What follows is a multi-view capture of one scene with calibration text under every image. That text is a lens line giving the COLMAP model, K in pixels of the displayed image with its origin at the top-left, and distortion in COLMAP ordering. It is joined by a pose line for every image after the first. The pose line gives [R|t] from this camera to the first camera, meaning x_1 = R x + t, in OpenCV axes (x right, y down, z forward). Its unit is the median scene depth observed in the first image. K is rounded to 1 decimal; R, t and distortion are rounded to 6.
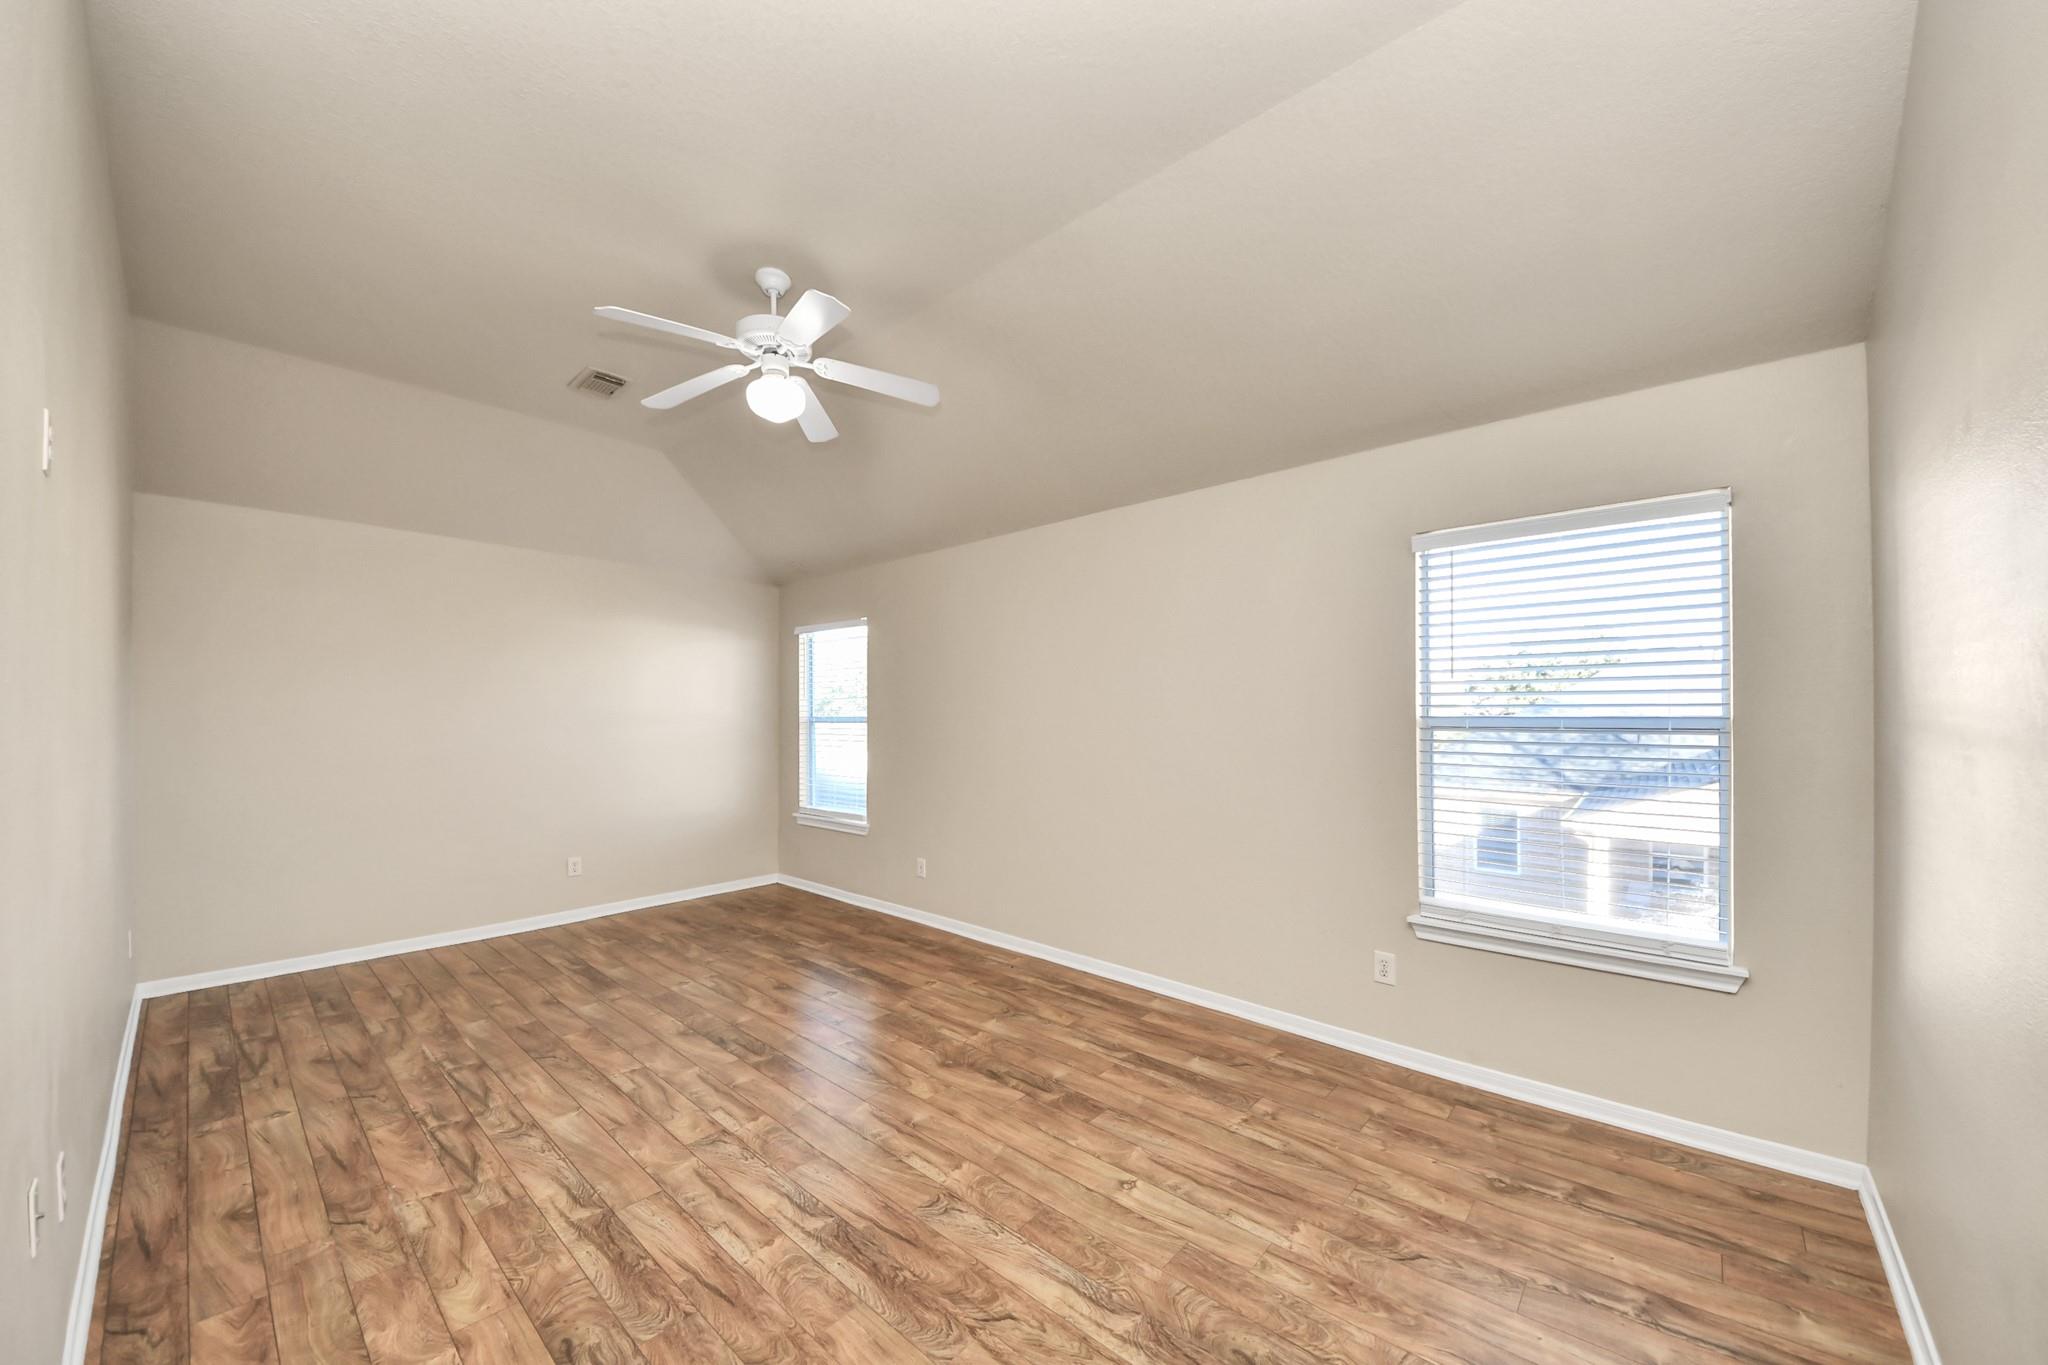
lens RADIAL K [[748.0, 0, 950.6], [0, 748.0, 710.4], [0, 0, 1]] dist [0.000368, -0.003698]
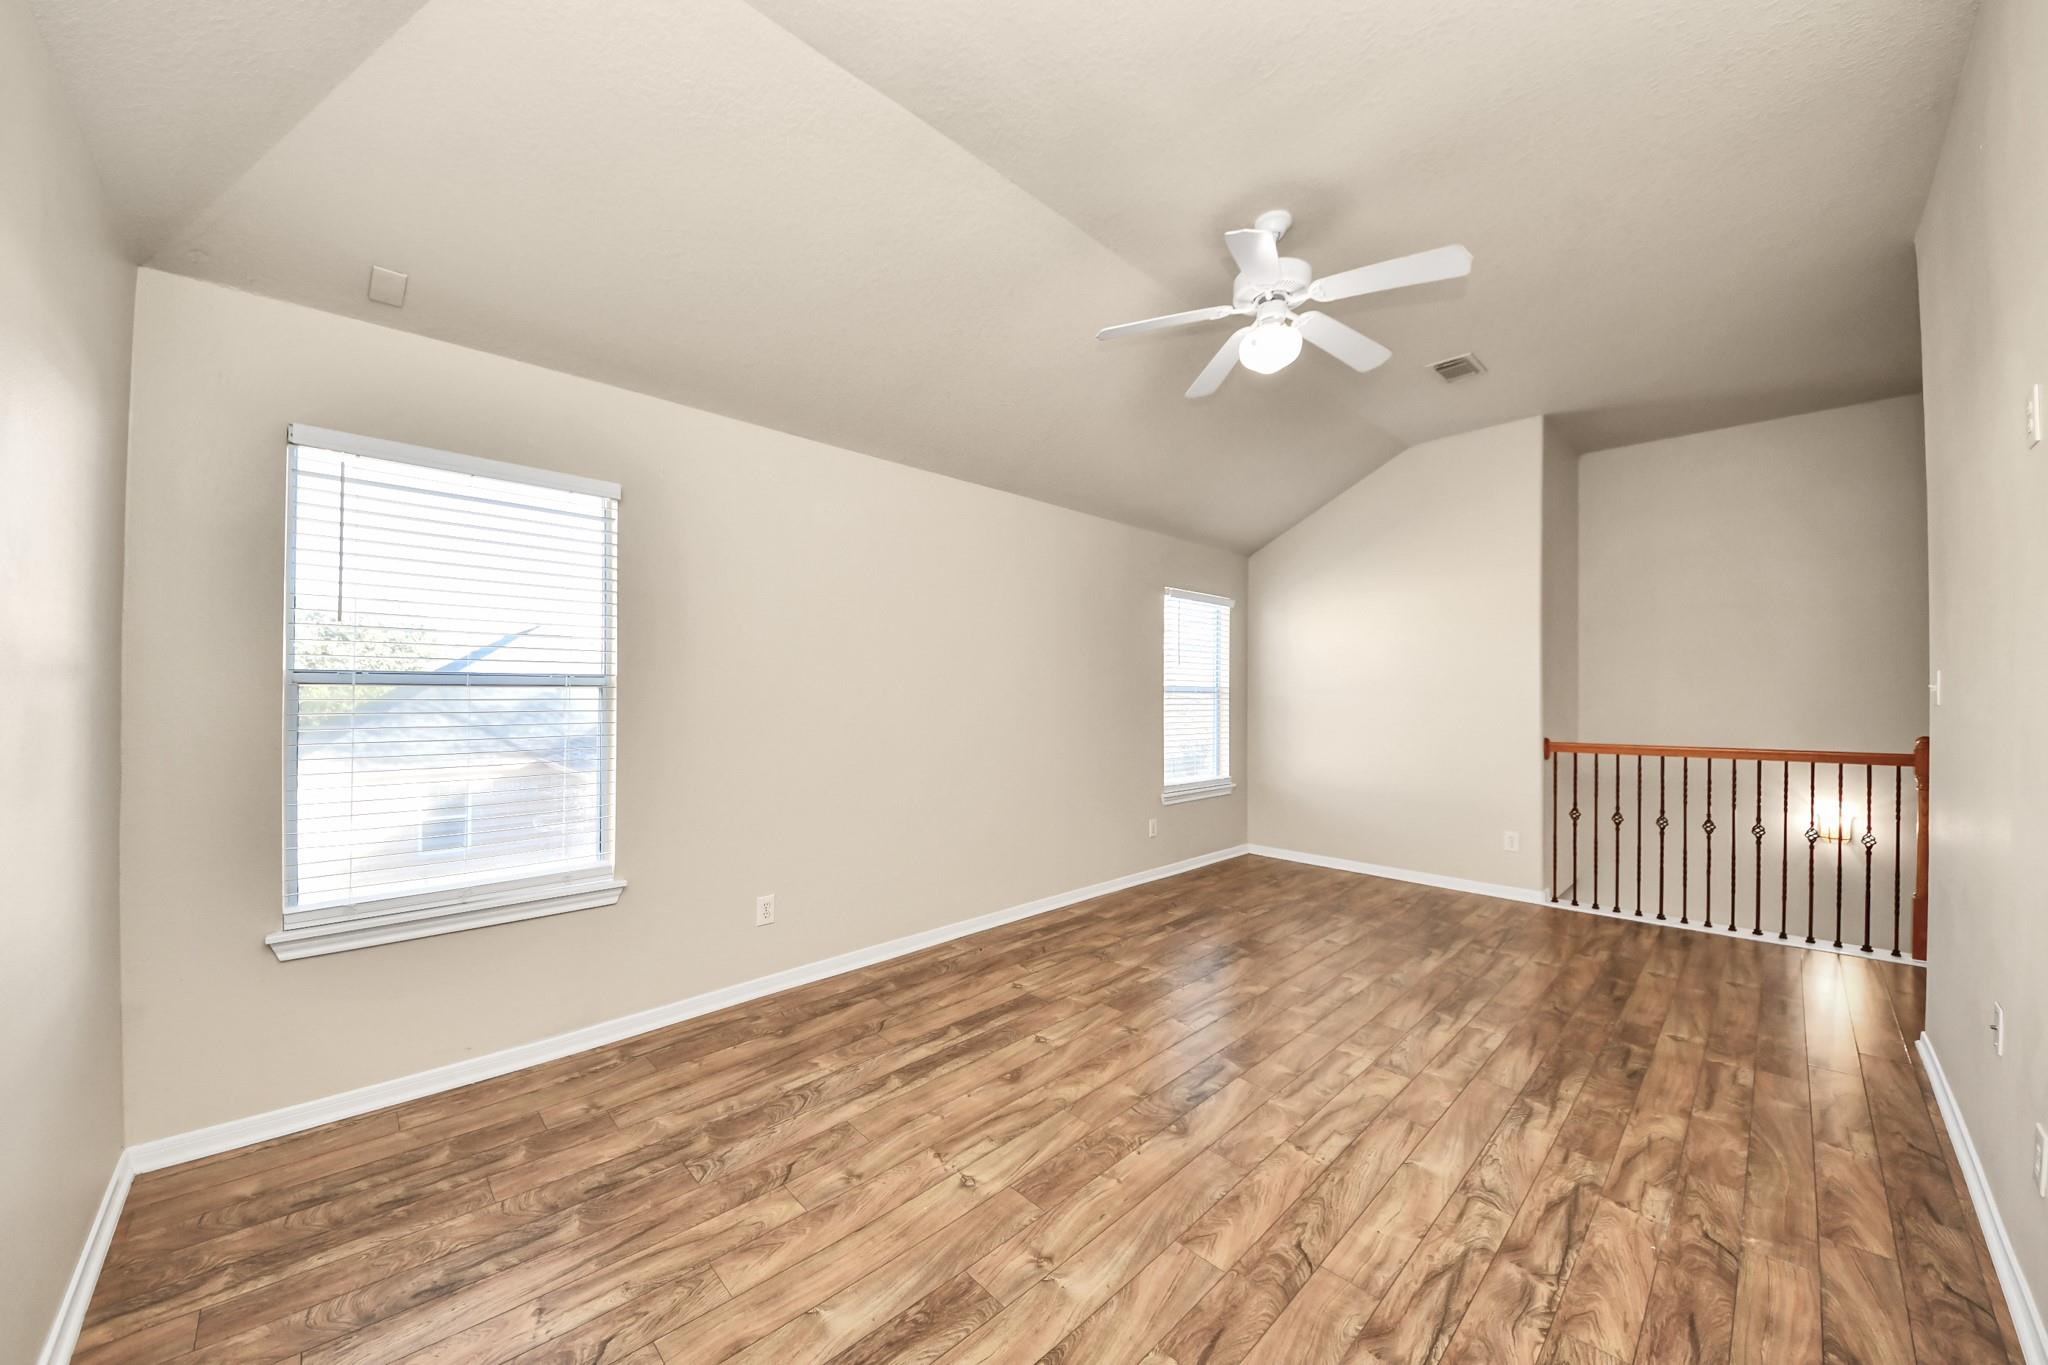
lens RADIAL K [[749.1, 0, 1029.1], [0, 749.1, 686.2], [0, 0, 1]] dist [0.000707, -0.003751]
pose [[0.016145, -0.000658, 0.999869, -1.404976], [-0.006272, 0.999980, 0.000760, 0.010032], [-0.999850, -0.006284, 0.016140, 1.489258]]
